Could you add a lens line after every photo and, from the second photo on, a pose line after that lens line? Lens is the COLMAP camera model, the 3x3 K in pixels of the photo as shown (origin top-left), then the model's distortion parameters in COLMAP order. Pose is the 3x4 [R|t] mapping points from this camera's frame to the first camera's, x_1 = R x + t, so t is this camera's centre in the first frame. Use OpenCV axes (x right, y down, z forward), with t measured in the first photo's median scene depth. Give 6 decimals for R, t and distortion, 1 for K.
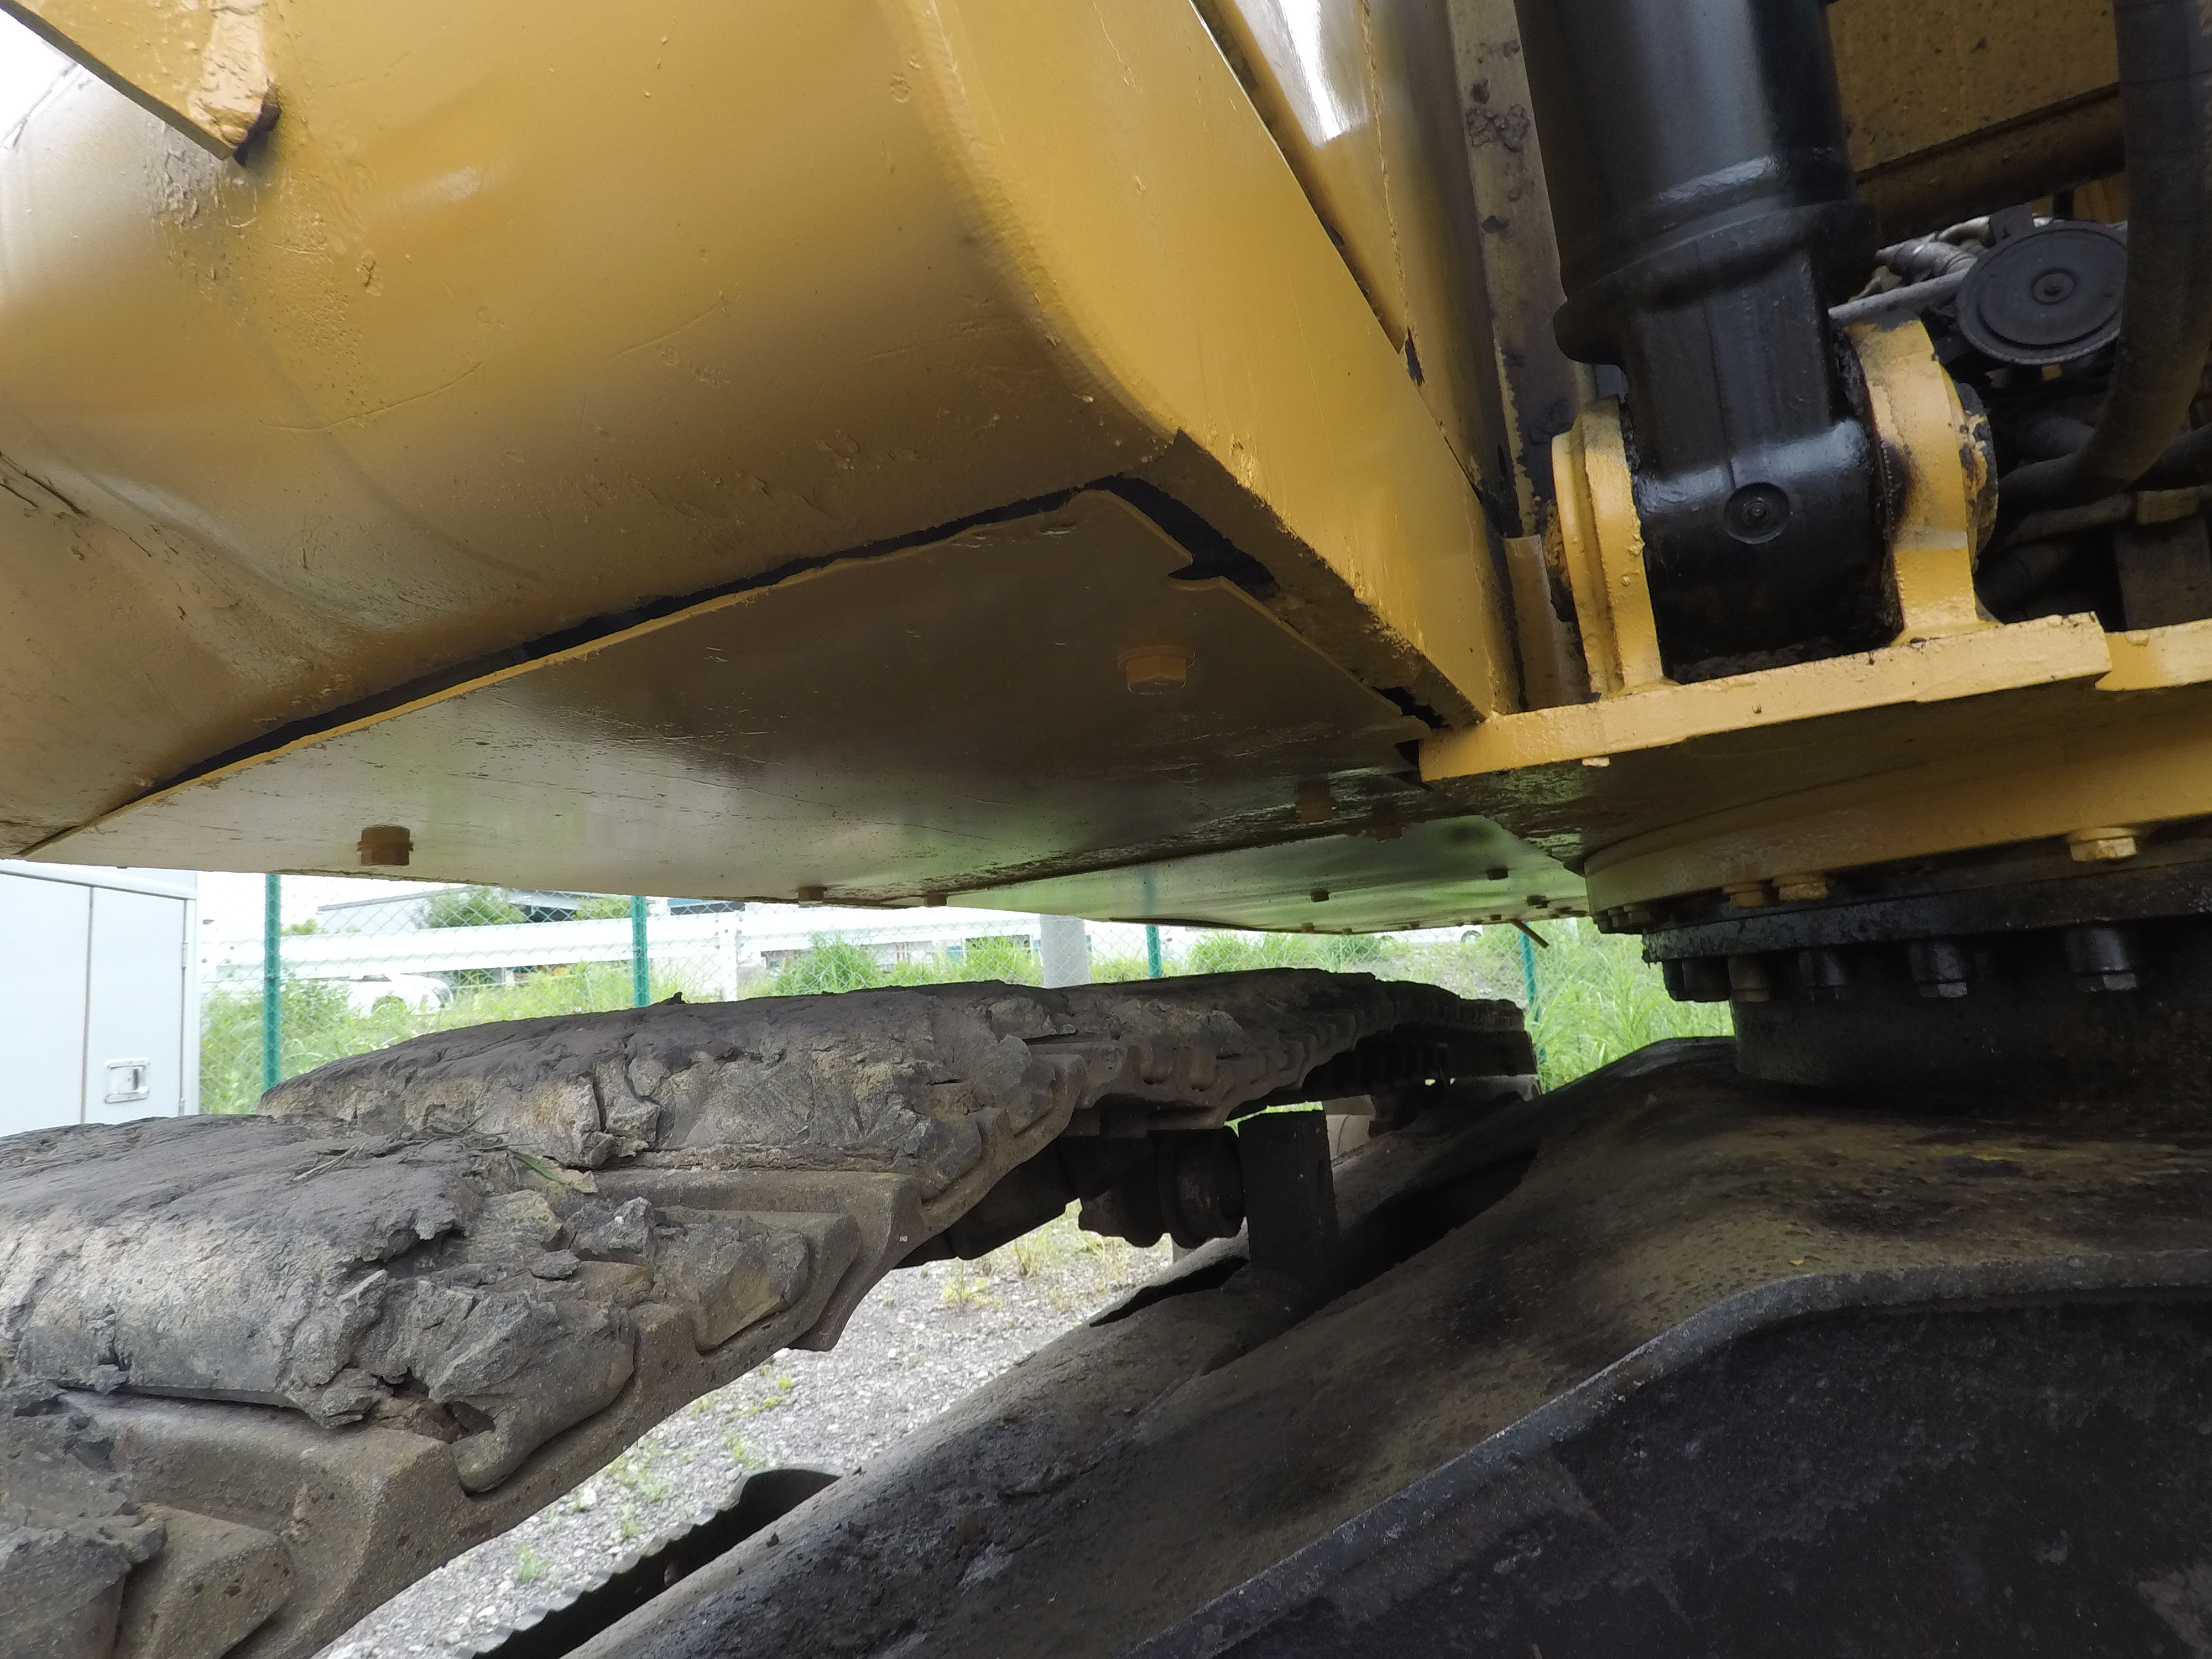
lens RADIAL K [[1129.3, 0, 1098.3], [0, 1129.3, 824.3], [0, 0, 1]] dist [-0.022938, 0.007794]
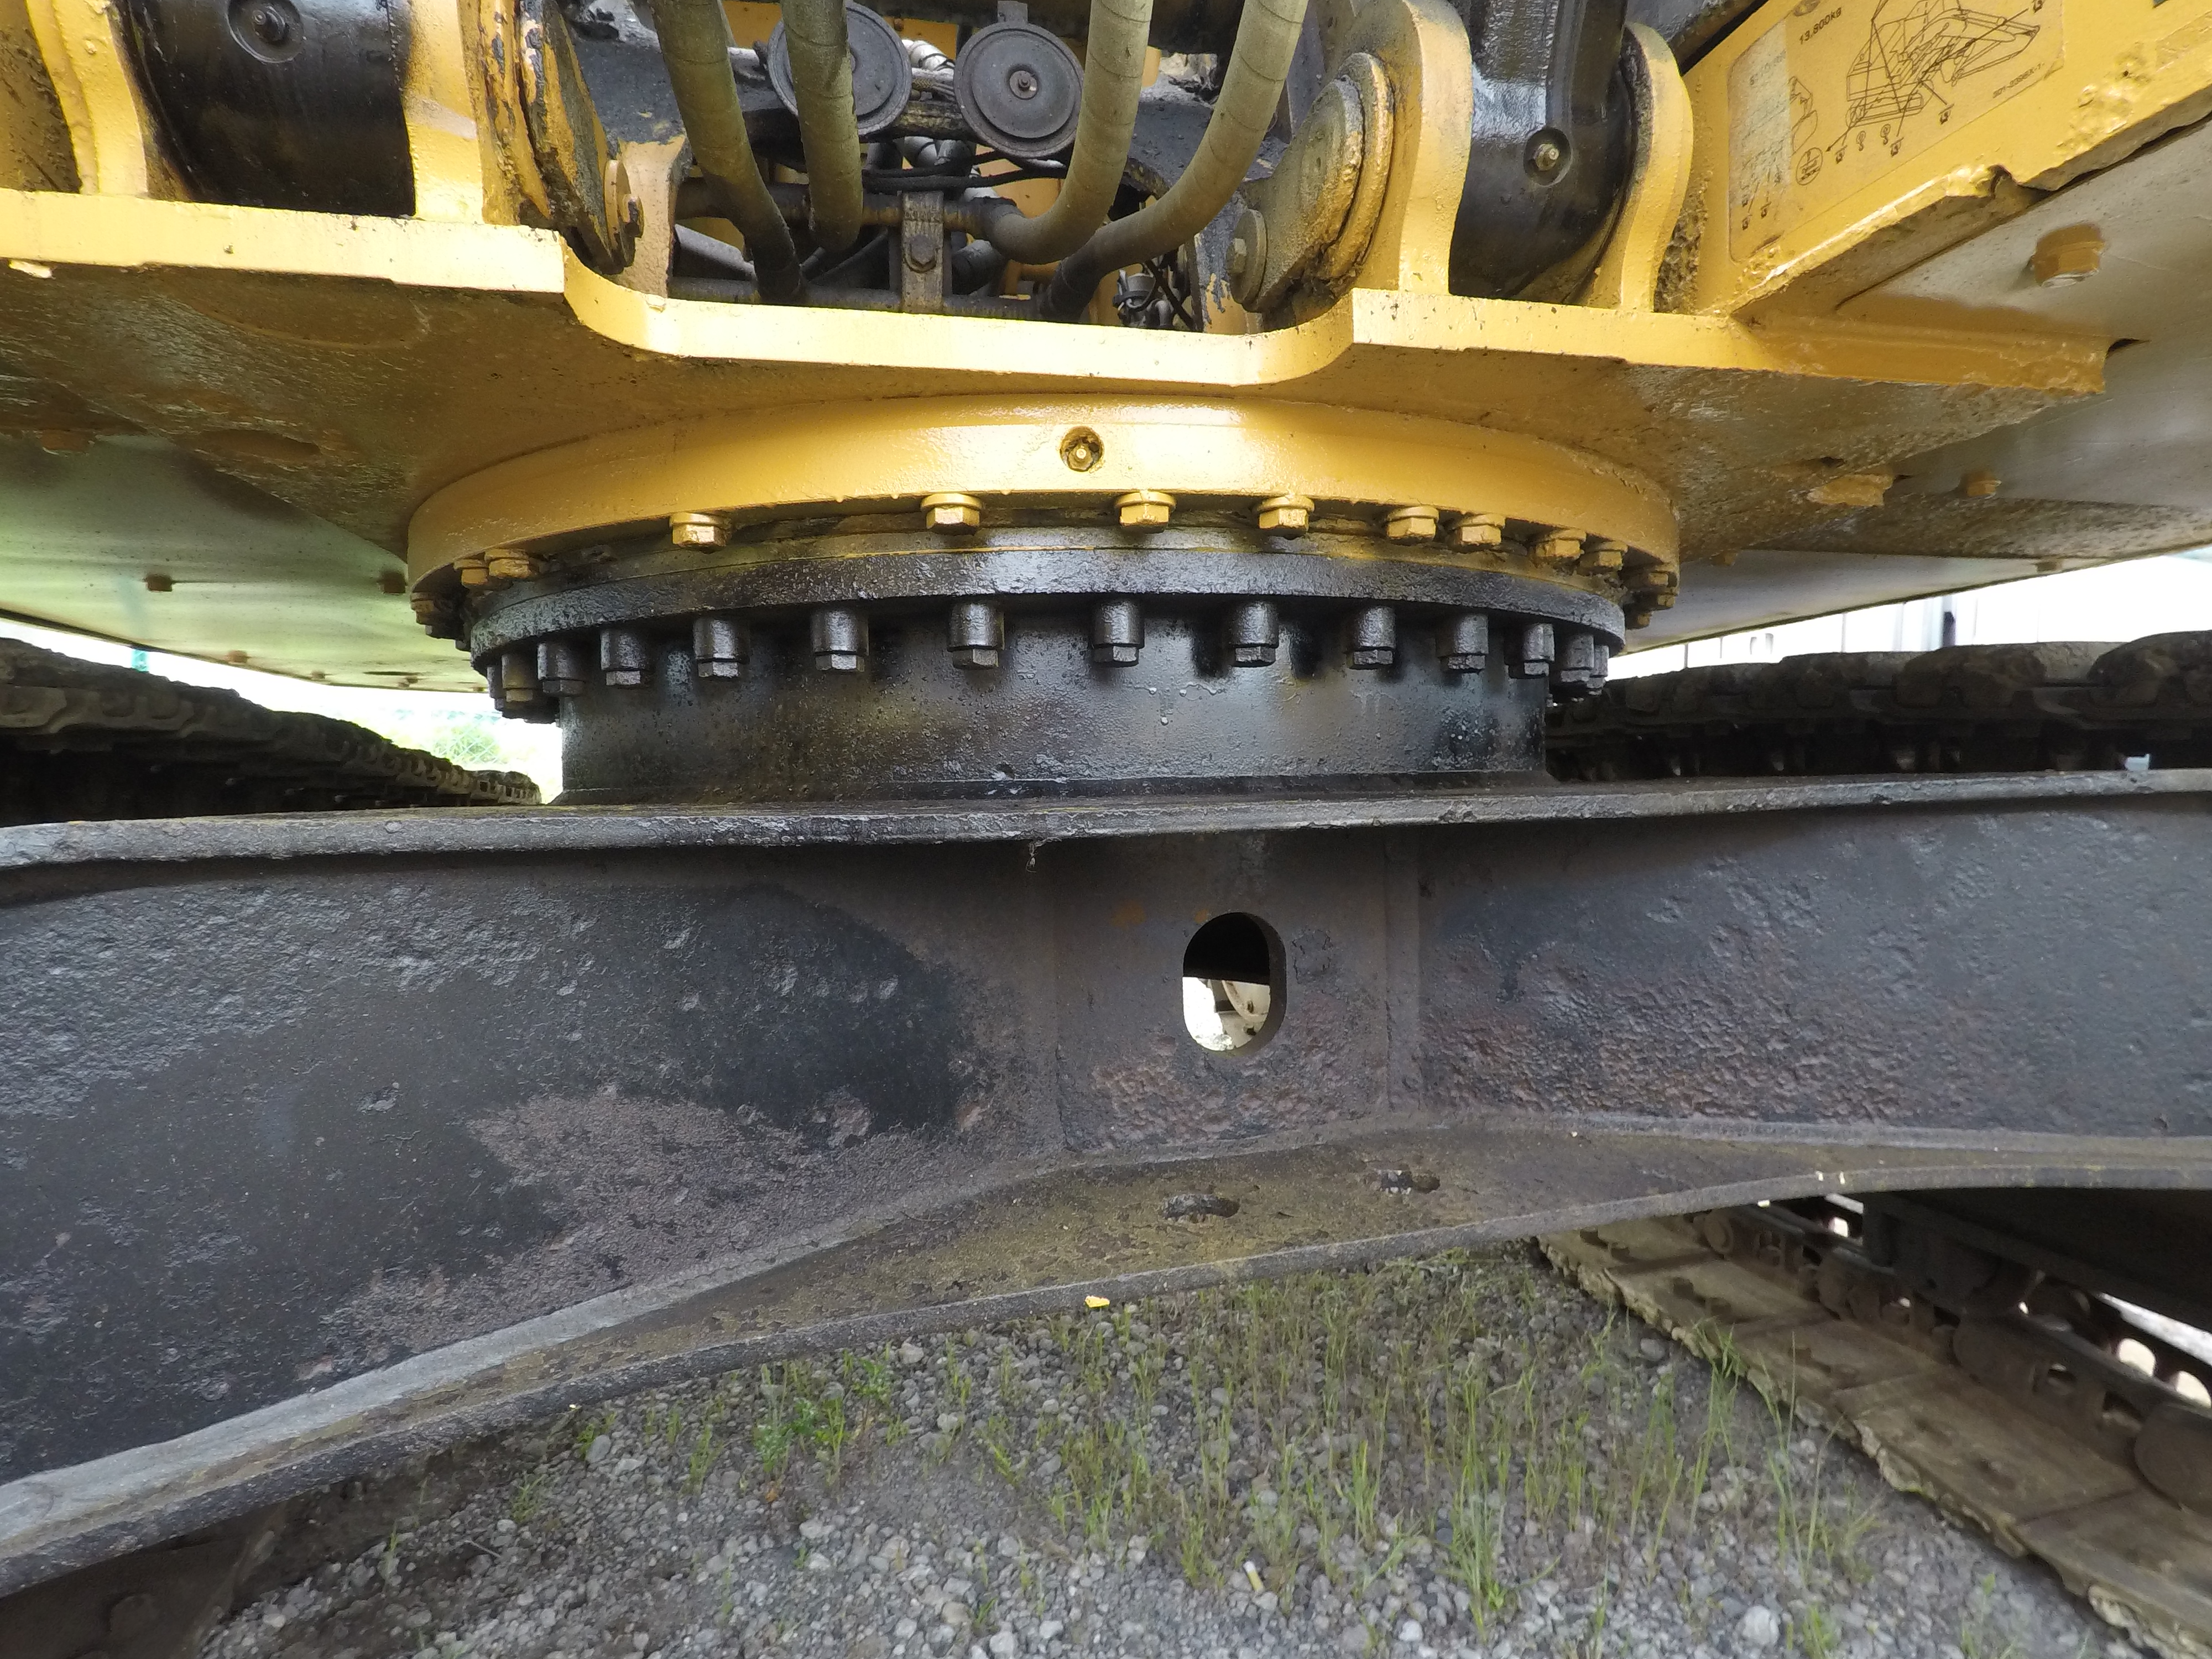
lens RADIAL K [[1129.3, 0, 1099.2], [0, 1129.3, 832.3], [0, 0, 1]] dist [-0.022938, 0.007794]
pose [[0.754795, 0.045096, 0.654409, 0.579652], [-0.151095, 0.982760, 0.106549, 0.157438], [-0.638322, -0.179300, 0.748596, -0.174602]]
